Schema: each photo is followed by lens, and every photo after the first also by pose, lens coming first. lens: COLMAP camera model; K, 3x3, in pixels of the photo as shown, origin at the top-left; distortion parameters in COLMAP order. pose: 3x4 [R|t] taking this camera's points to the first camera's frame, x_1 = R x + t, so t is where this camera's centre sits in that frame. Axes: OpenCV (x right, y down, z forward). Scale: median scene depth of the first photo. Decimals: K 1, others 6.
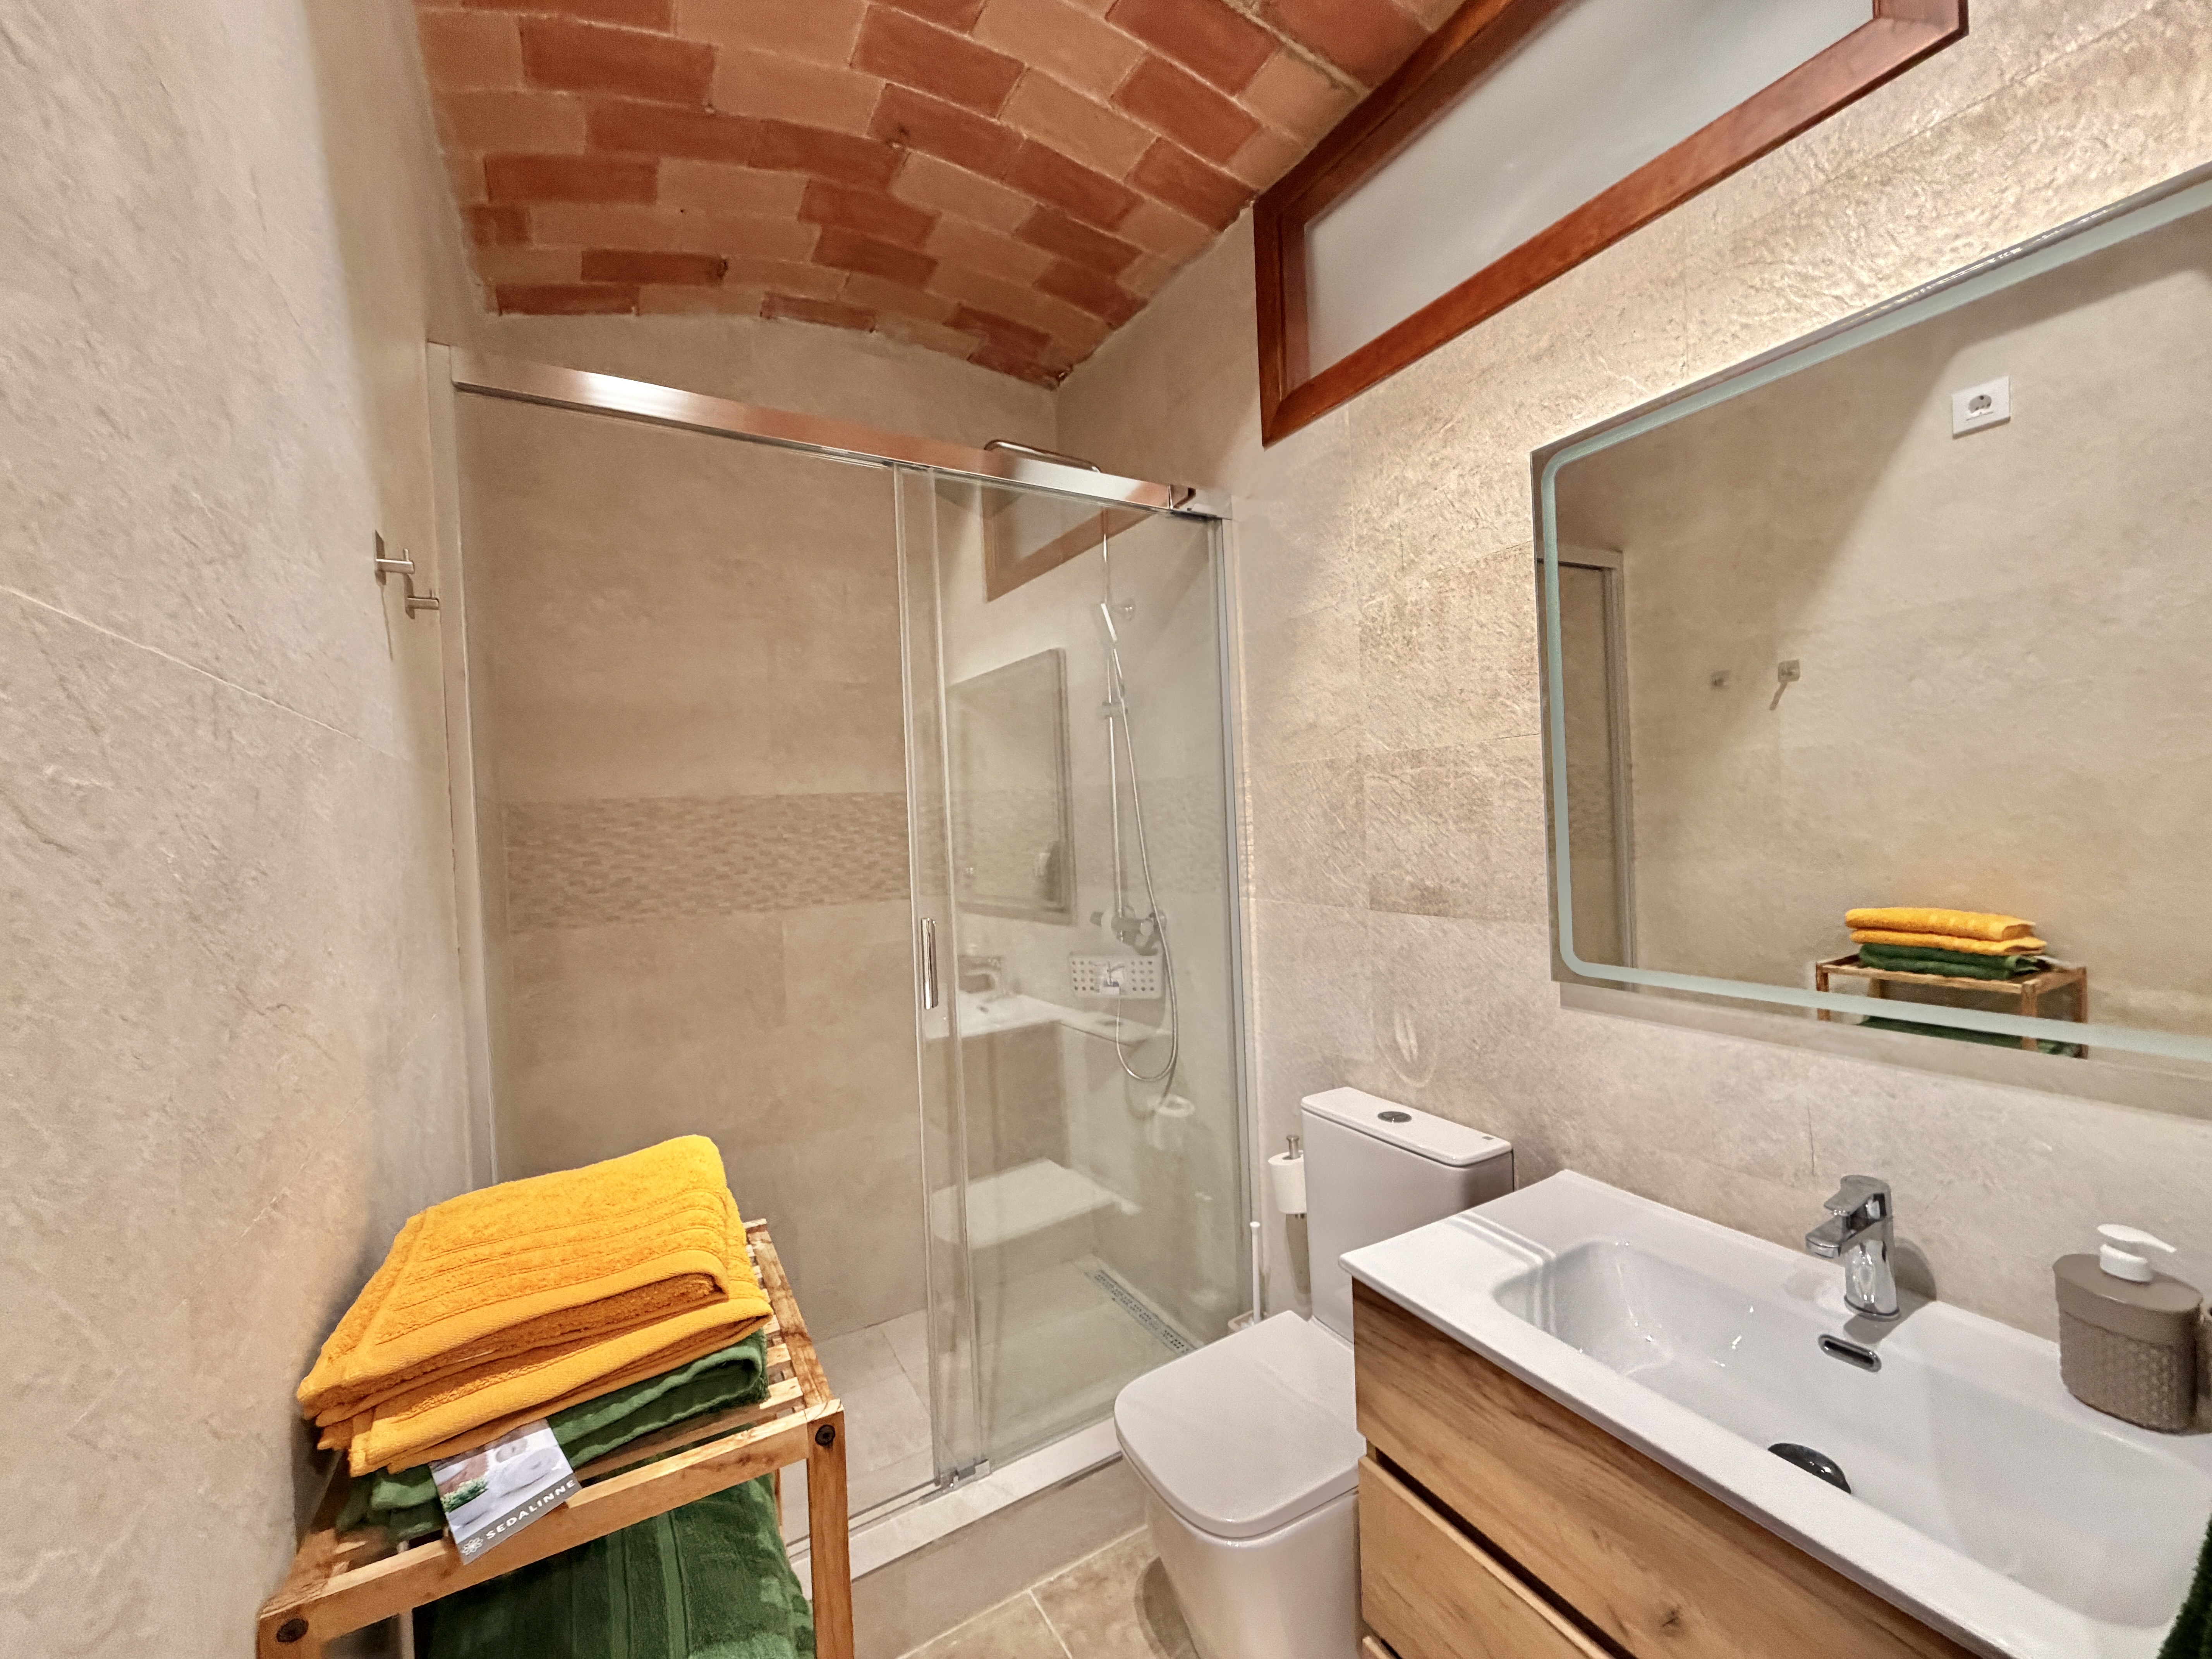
lens RADIAL K [[883.1, 0, 1106.5], [0, 883.1, 829.9], [0, 0, 1]] dist [0.000695, 0.000213]
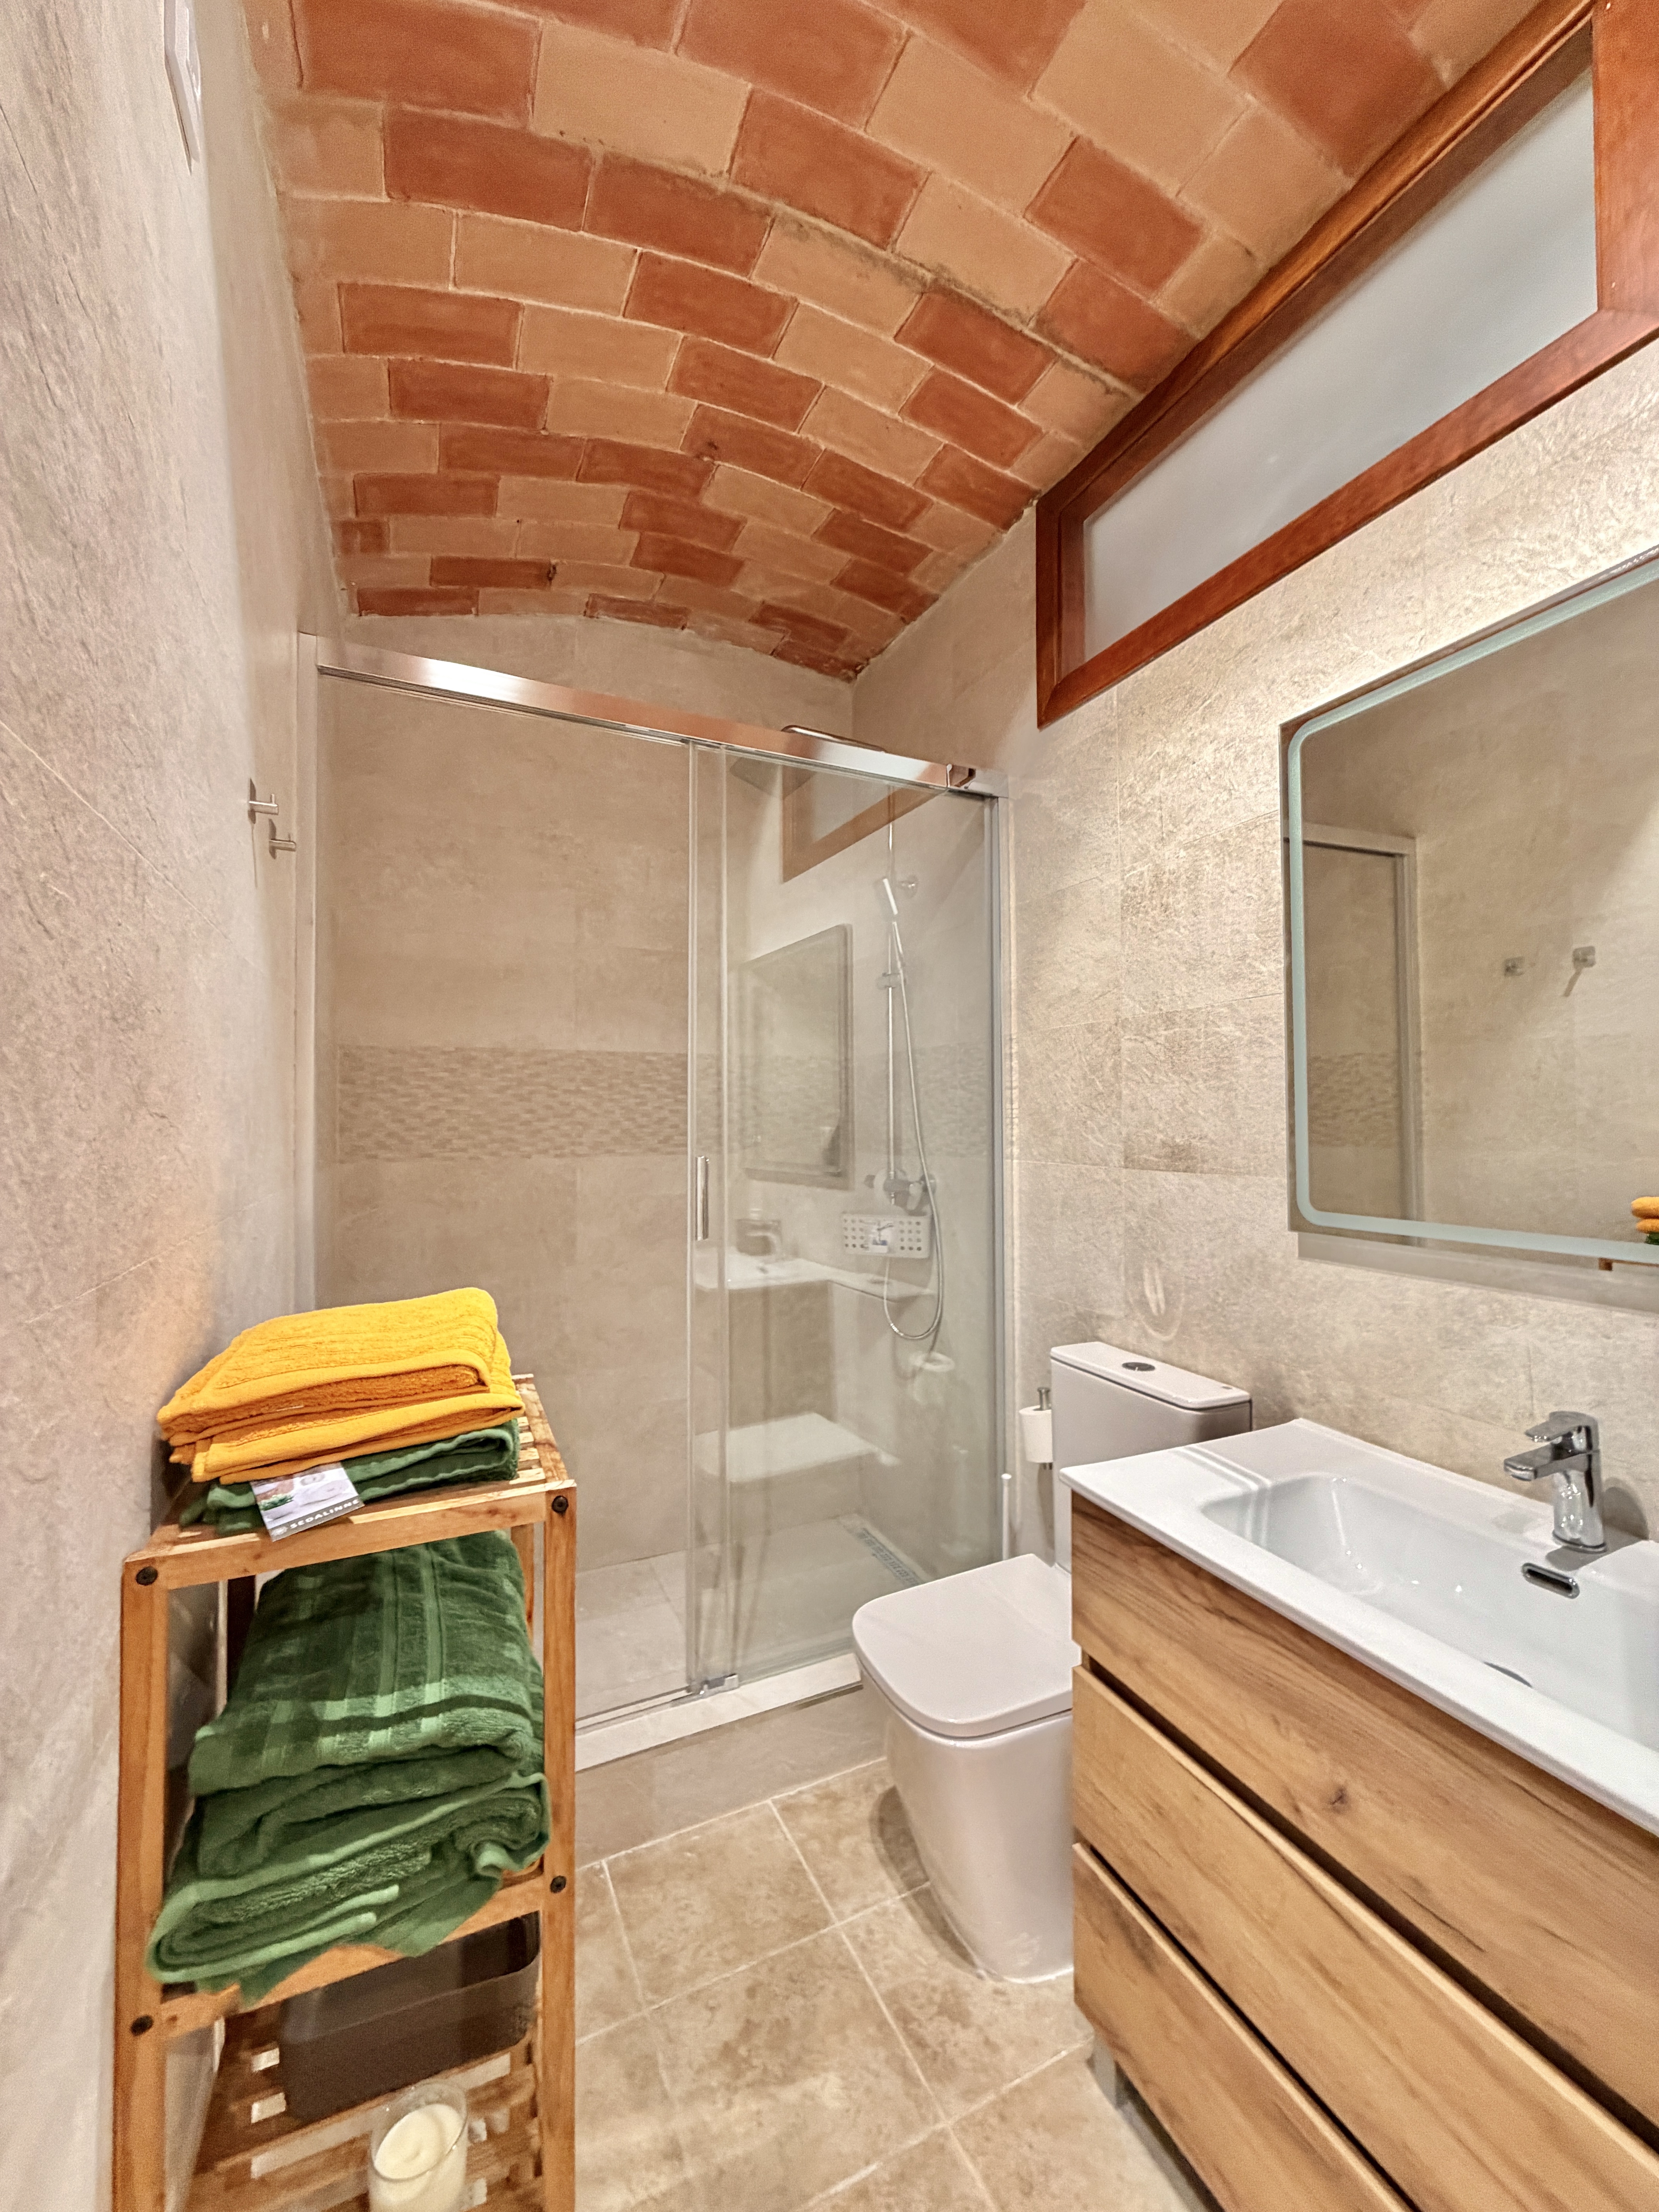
lens RADIAL K [[883.1, 0, 830.6], [0, 883.1, 1100.9], [0, 0, 1]] dist [0.000695, 0.000213]
pose [[0.995219, 0.036610, -0.090549, 0.057508], [-0.039453, 0.998777, -0.029813, 0.068349], [0.089347, 0.033243, 0.995446, -0.075522]]
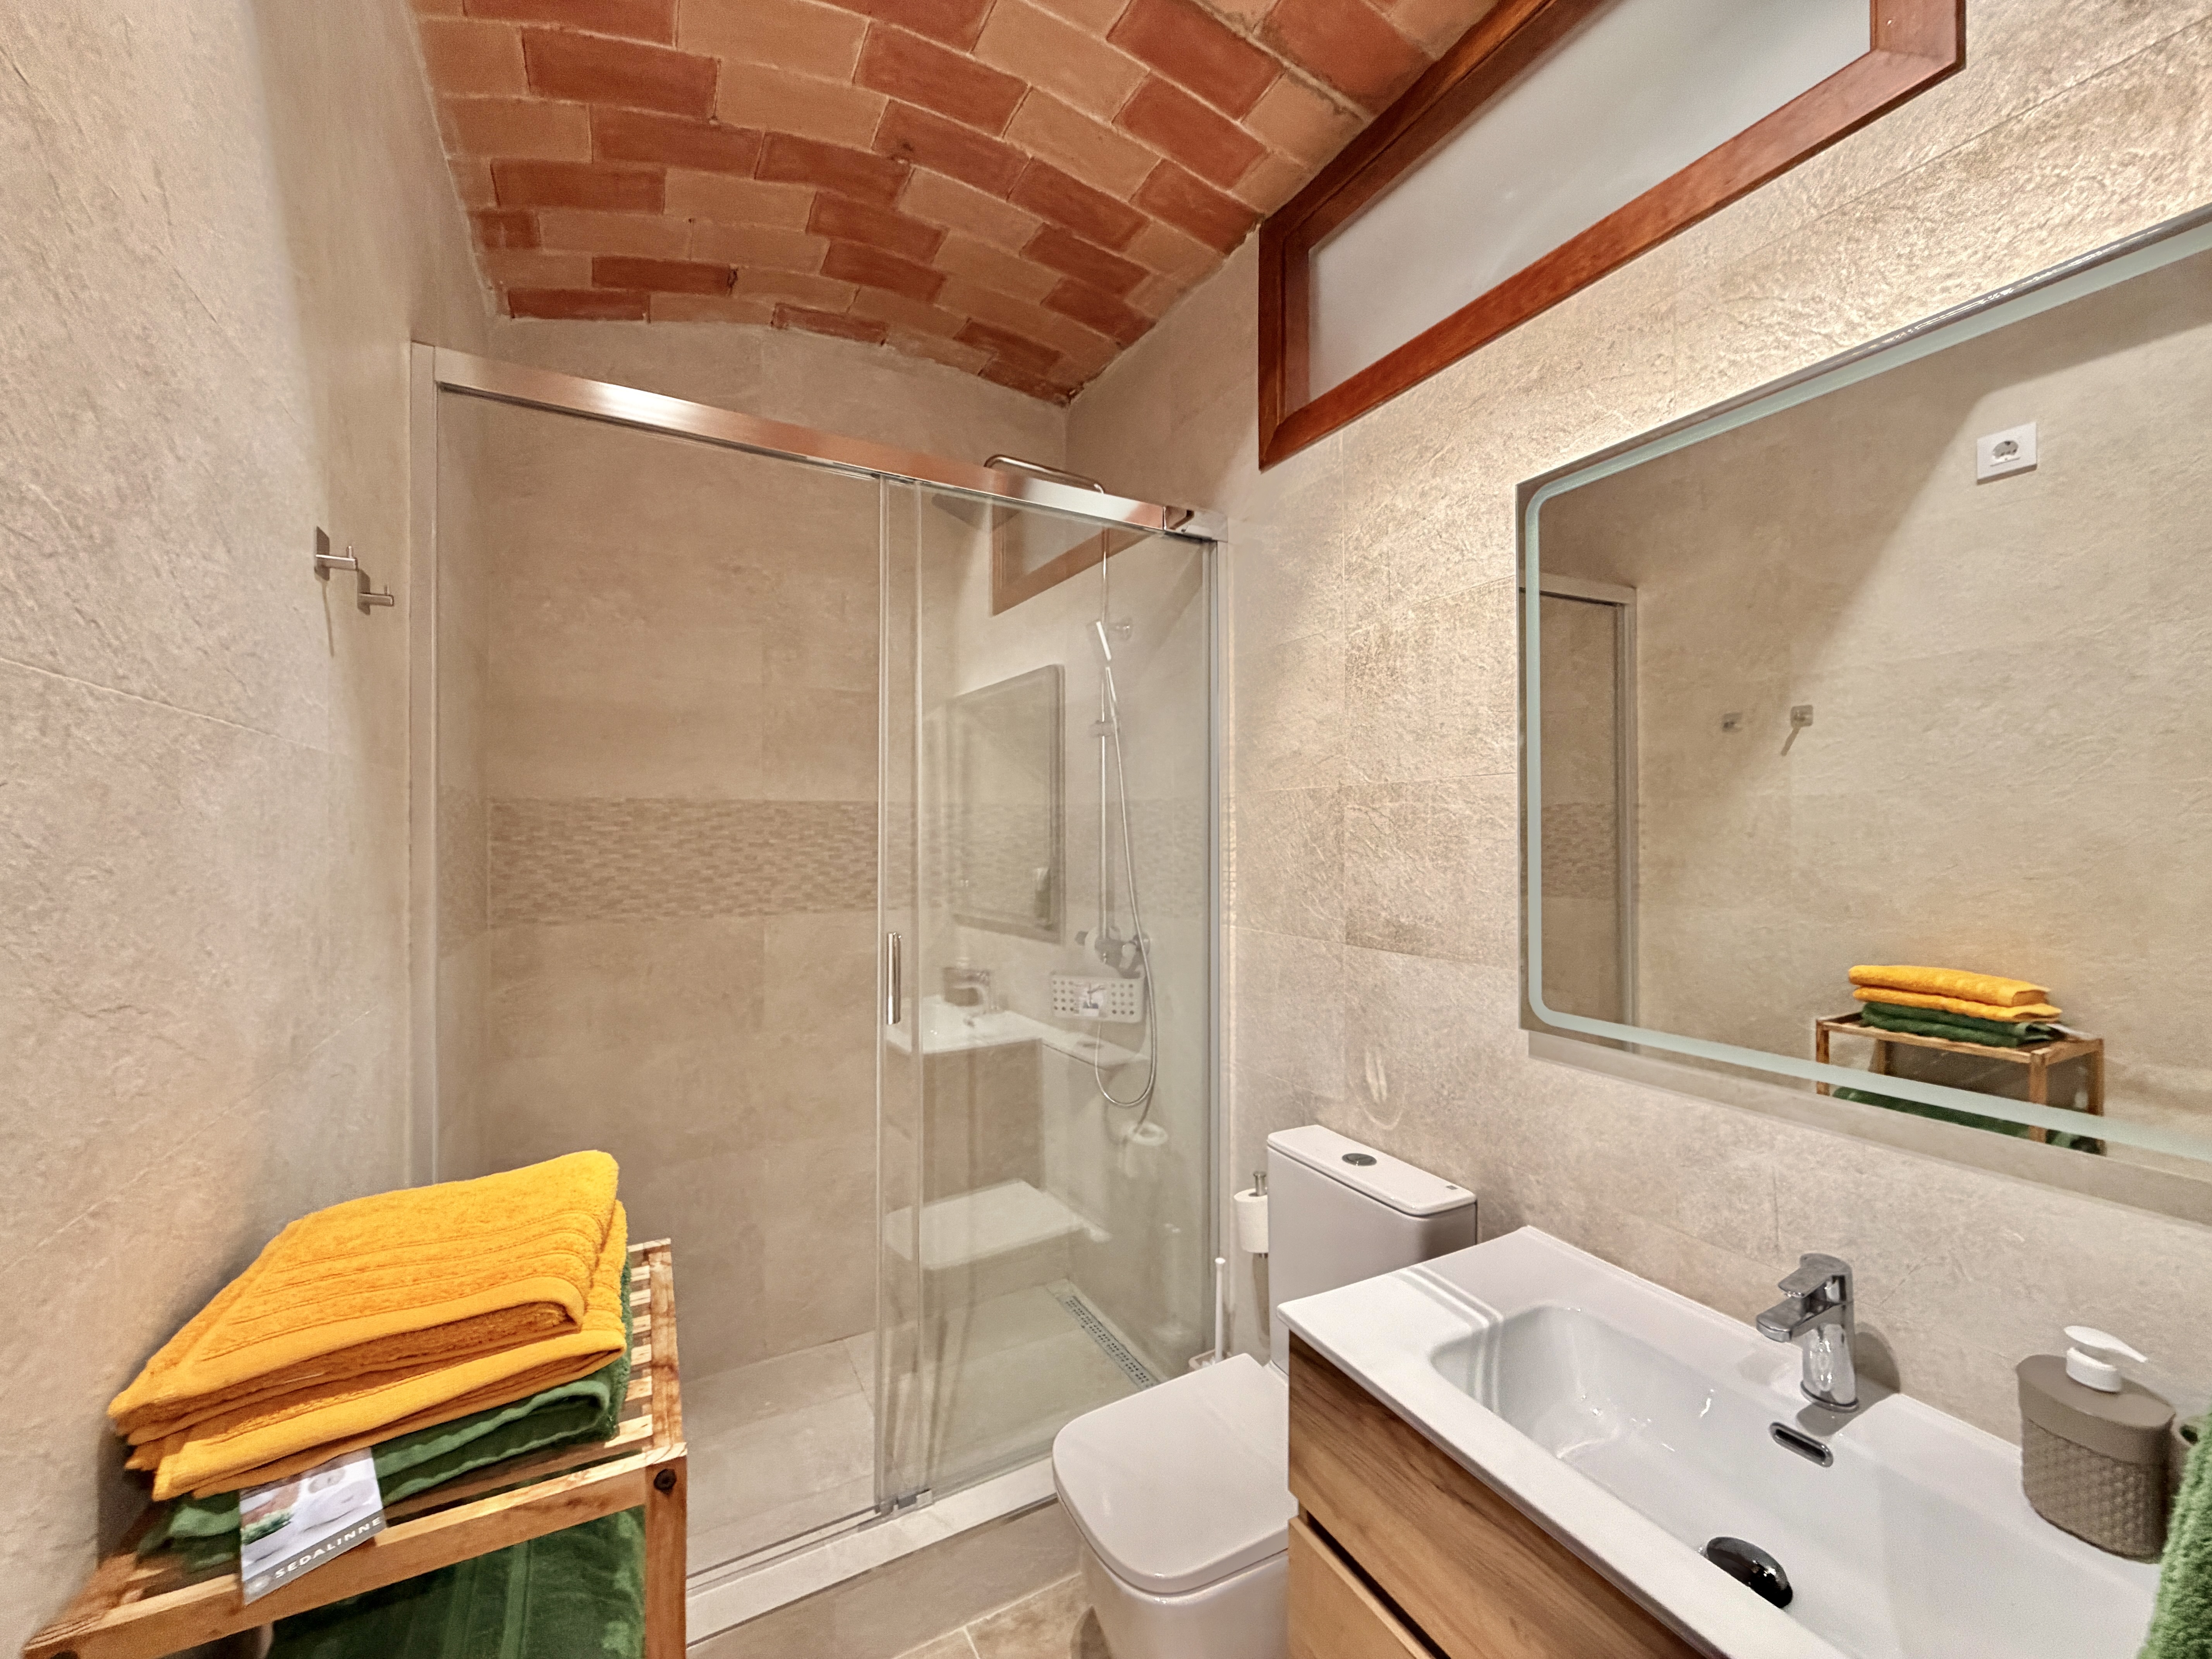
lens RADIAL K [[883.1, 0, 1105.5], [0, 883.1, 829.8], [0, 0, 1]] dist [0.000695, 0.000213]
pose [[0.998717, 0.042471, -0.027571, 0.066567], [-0.042919, 0.998953, -0.015867, -0.011105], [0.026868, 0.017030, 0.999494, 0.017980]]
